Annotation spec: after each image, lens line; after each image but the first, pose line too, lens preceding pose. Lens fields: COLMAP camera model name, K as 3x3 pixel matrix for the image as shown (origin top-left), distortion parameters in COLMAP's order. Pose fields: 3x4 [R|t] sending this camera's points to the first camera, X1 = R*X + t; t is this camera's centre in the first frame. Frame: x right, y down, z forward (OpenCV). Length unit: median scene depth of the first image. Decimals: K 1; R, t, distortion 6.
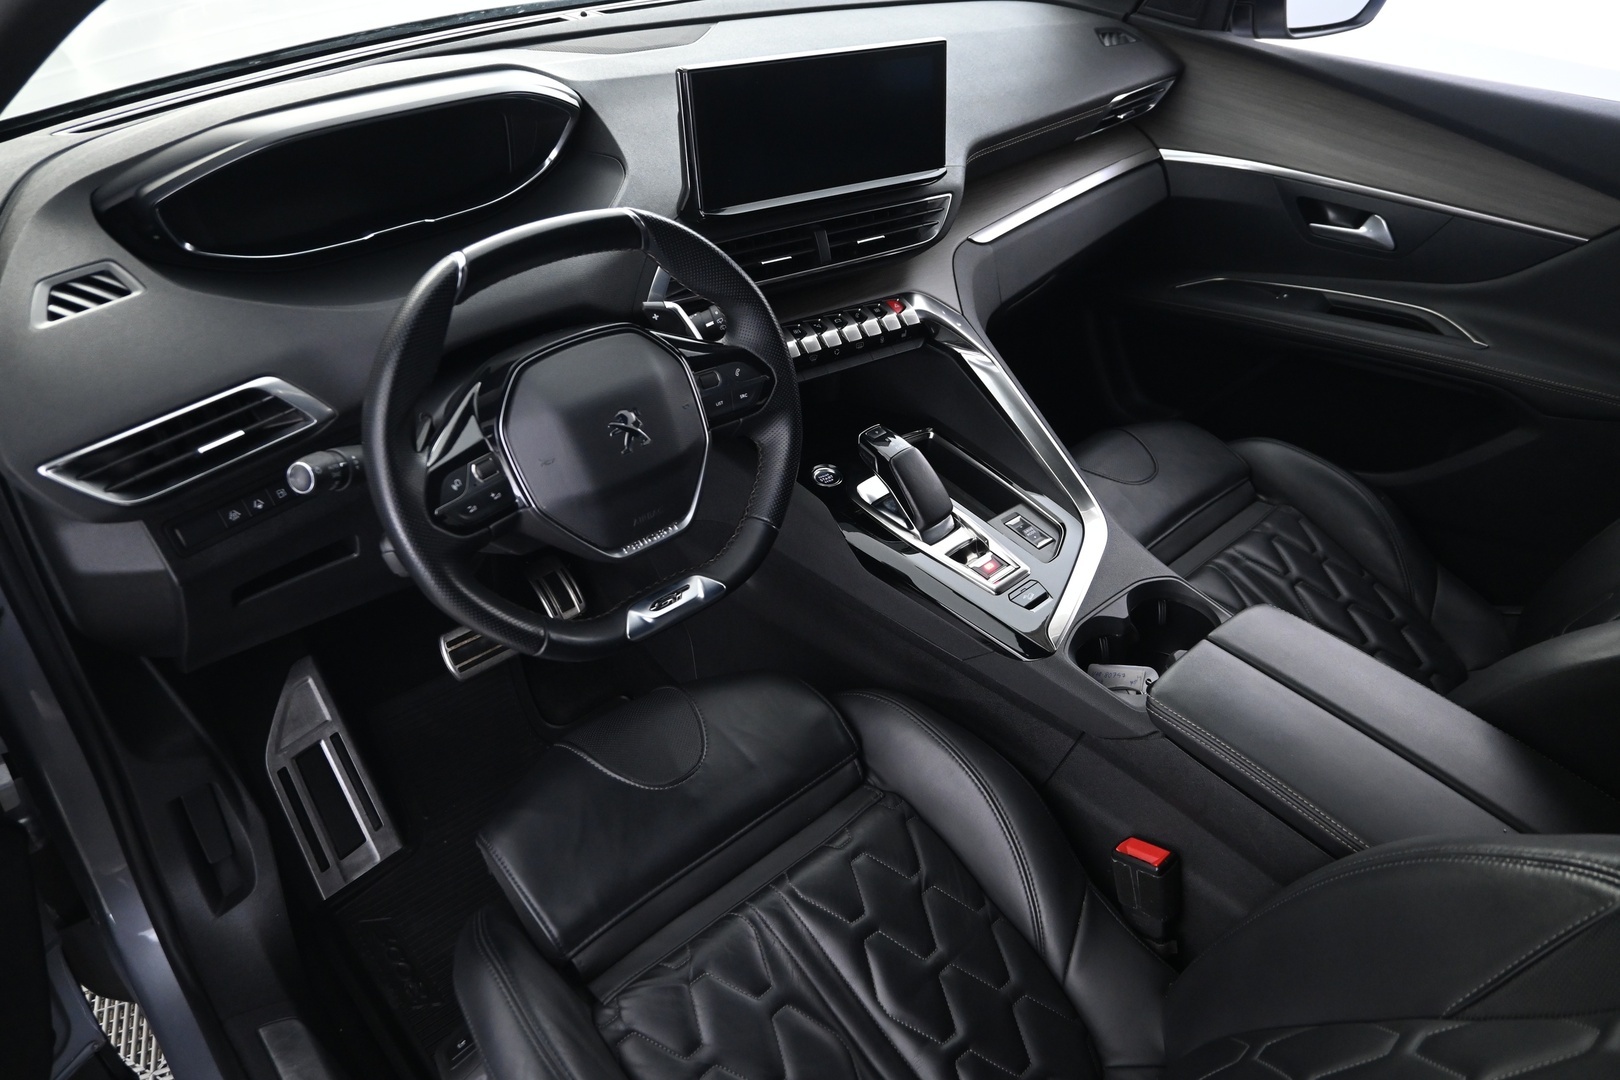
lens RADIAL K [[1101.1, 0, 811.3], [0, 1101.1, 539.7], [0, 0, 1]] dist [-0.008637, -0.000752]
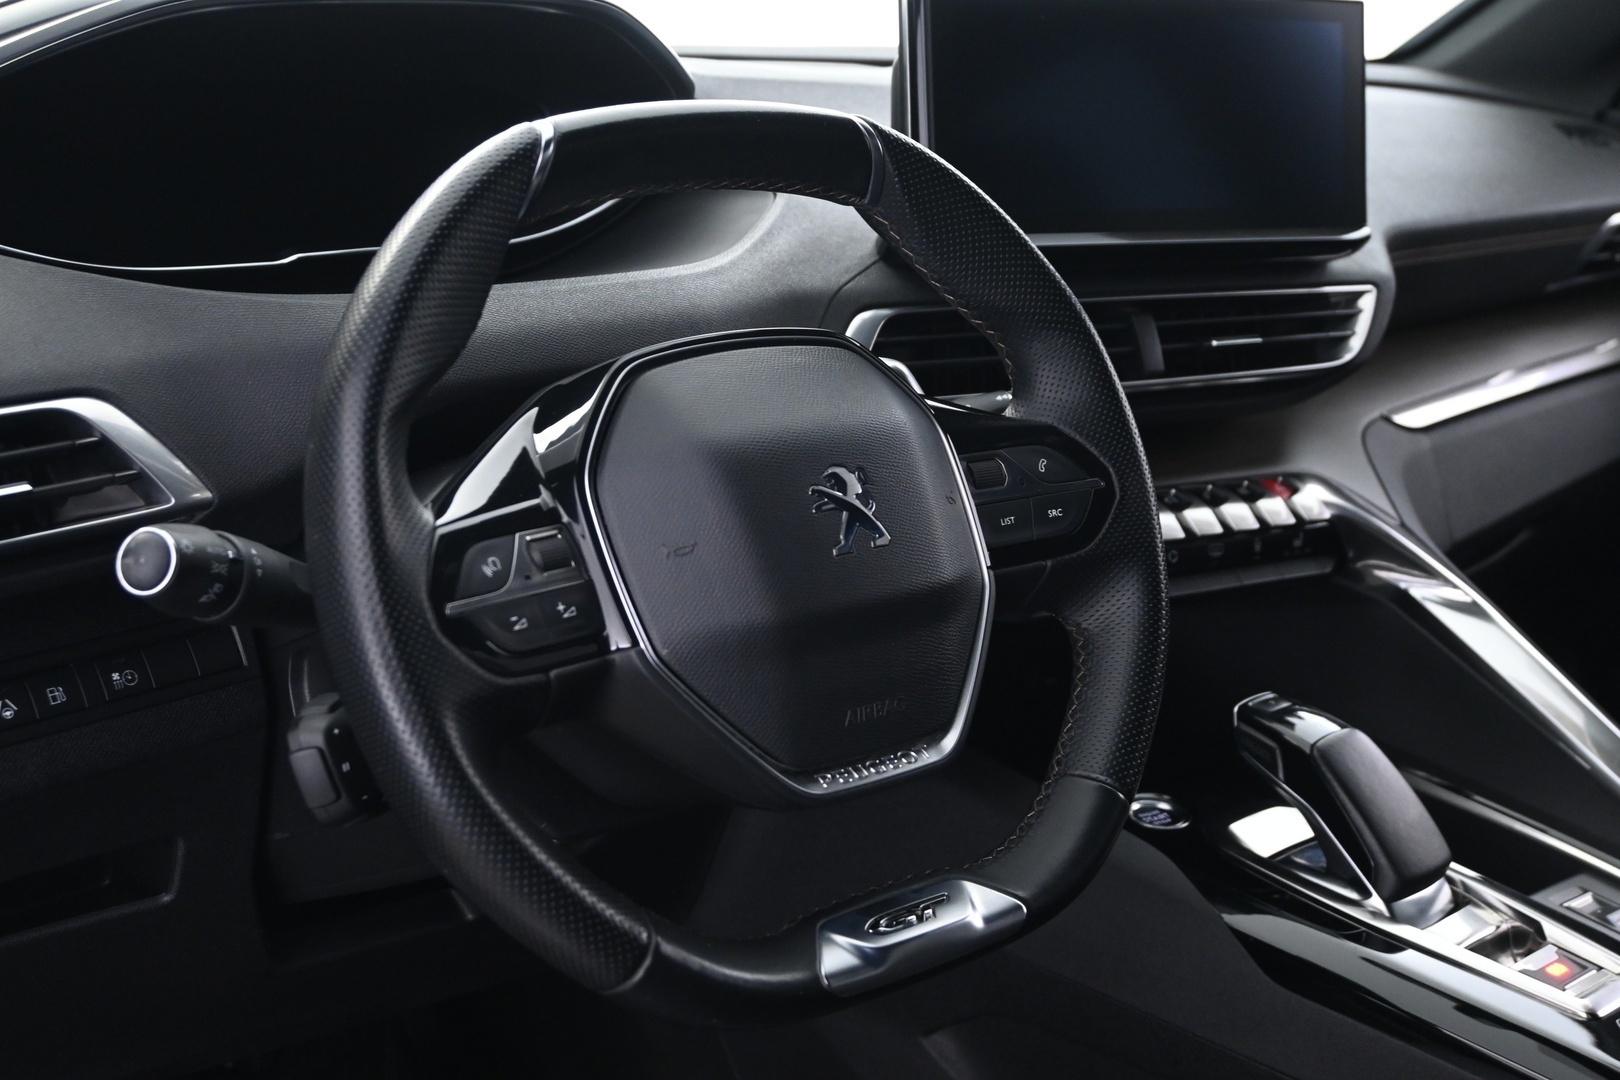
lens RADIAL K [[2053.3, 0, 809.5], [0, 2053.3, 540.0], [0, 0, 1]] dist [-0.013671, 0.000000]
pose [[0.999667, 0.012258, -0.022718, -0.148632], [-0.020153, 0.920554, -0.390095, 0.229915], [0.016132, 0.390423, 0.920494, 0.188793]]
